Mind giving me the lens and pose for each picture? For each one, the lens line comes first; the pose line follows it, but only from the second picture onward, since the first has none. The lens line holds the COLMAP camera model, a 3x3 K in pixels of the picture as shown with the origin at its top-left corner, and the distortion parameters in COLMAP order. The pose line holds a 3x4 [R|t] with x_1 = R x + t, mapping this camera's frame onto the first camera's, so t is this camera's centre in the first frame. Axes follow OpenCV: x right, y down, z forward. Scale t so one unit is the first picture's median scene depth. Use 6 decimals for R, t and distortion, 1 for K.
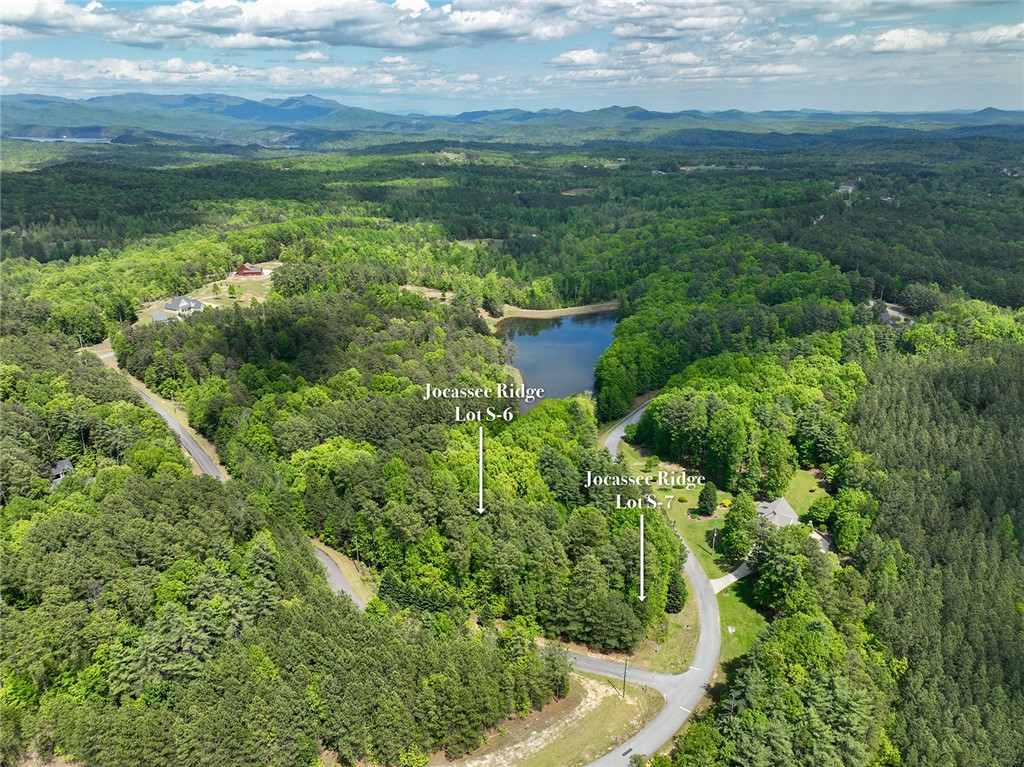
lens RADIAL K [[710.1, 0, 512.0], [0, 710.1, 383.5], [0, 0, 1]] dist [0.010213, 0.002684]
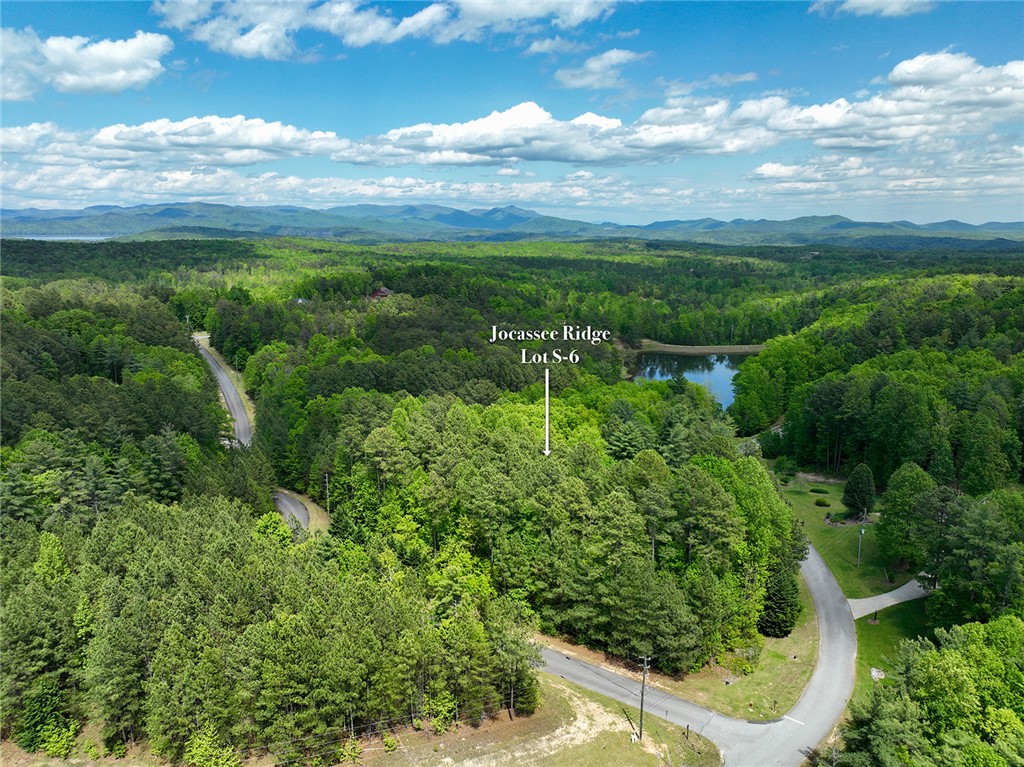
lens RADIAL K [[710.1, 0, 512.0], [0, 710.1, 383.5], [0, 0, 1]] dist [0.010213, 0.002684]
pose [[0.966816, 0.062307, -0.247758, 0.153329], [-0.096544, 0.986995, -0.128528, 0.217071], [0.236528, 0.148182, 0.960259, 0.358108]]
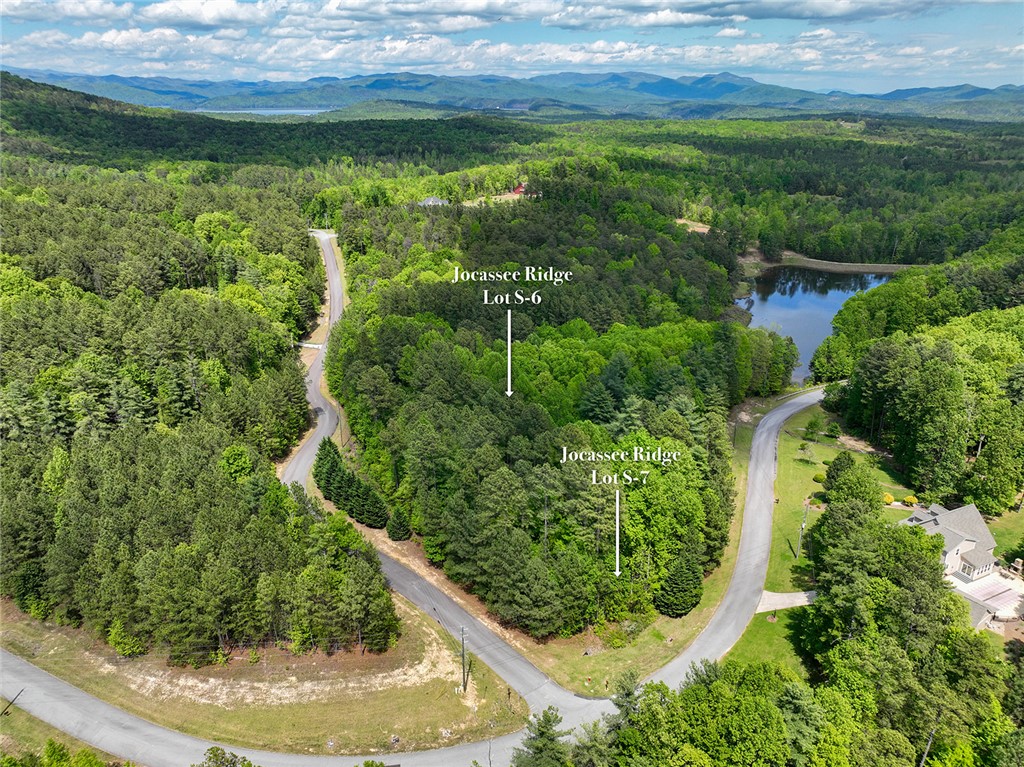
lens RADIAL K [[719.9, 0, 515.0], [0, 719.9, 355.9], [0, 0, 1]] dist [-0.008141, 0.037828]
pose [[0.865825, 0.175584, -0.468527, 0.372004], [-0.181130, 0.982884, 0.033620, 0.108238], [0.466411, 0.055755, 0.882809, 0.387734]]
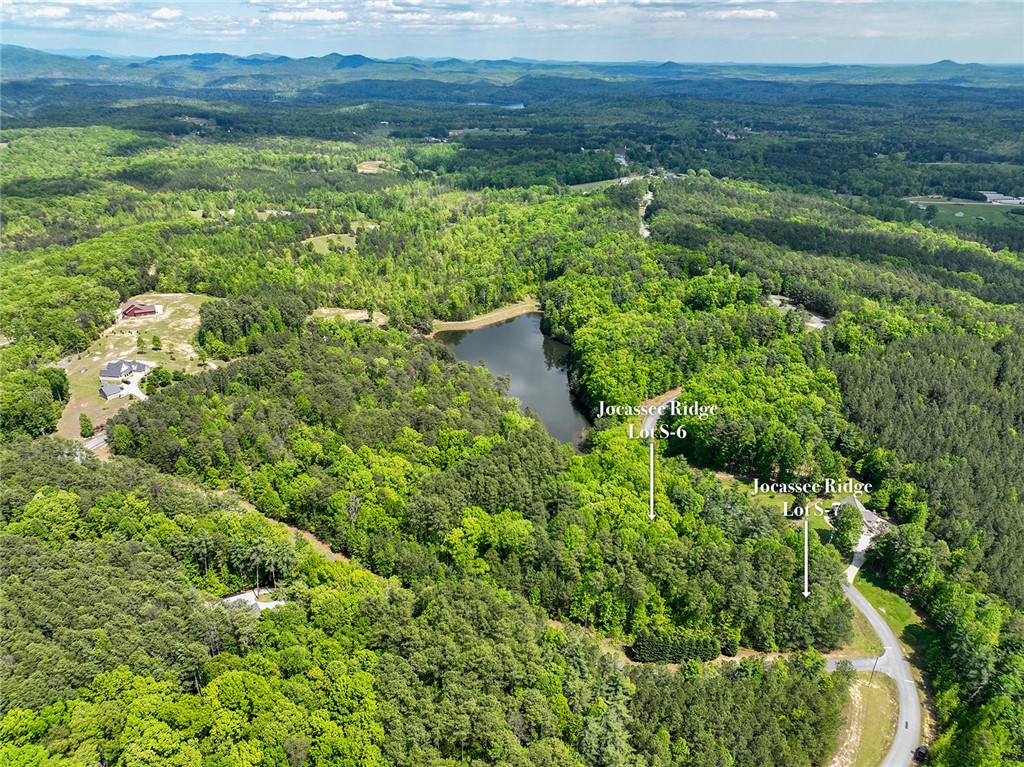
lens RADIAL K [[710.1, 0, 512.0], [0, 710.1, 383.5], [0, 0, 1]] dist [0.010213, 0.002684]
pose [[0.935319, -0.135744, 0.326730, -0.715015], [0.114710, 0.989934, 0.082905, -0.264578], [-0.334695, -0.040063, 0.941475, -0.016798]]
